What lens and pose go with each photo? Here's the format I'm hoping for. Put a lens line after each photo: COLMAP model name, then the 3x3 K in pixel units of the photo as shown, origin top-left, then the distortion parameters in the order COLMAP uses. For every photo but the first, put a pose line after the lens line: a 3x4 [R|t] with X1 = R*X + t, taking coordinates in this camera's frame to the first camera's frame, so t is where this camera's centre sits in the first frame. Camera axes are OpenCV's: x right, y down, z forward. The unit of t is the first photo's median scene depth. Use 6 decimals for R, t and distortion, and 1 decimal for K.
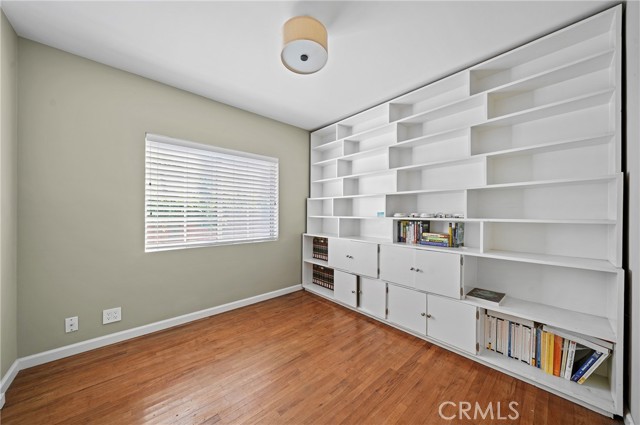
lens RADIAL K [[222.0, 0, 318.6], [0, 222.0, 214.0], [0, 0, 1]] dist [-0.002087, -0.000050]
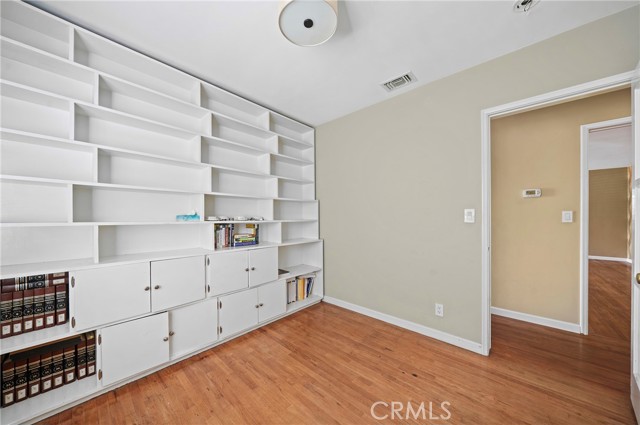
lens RADIAL K [[222.0, 0, 318.6], [0, 222.0, 214.0], [0, 0, 1]] dist [-0.002087, -0.000050]
pose [[-0.111116, 0.001704, 0.993806, -0.662654], [-0.009637, 0.999950, -0.002792, -0.016527], [-0.993761, -0.009888, -0.111094, 0.792282]]
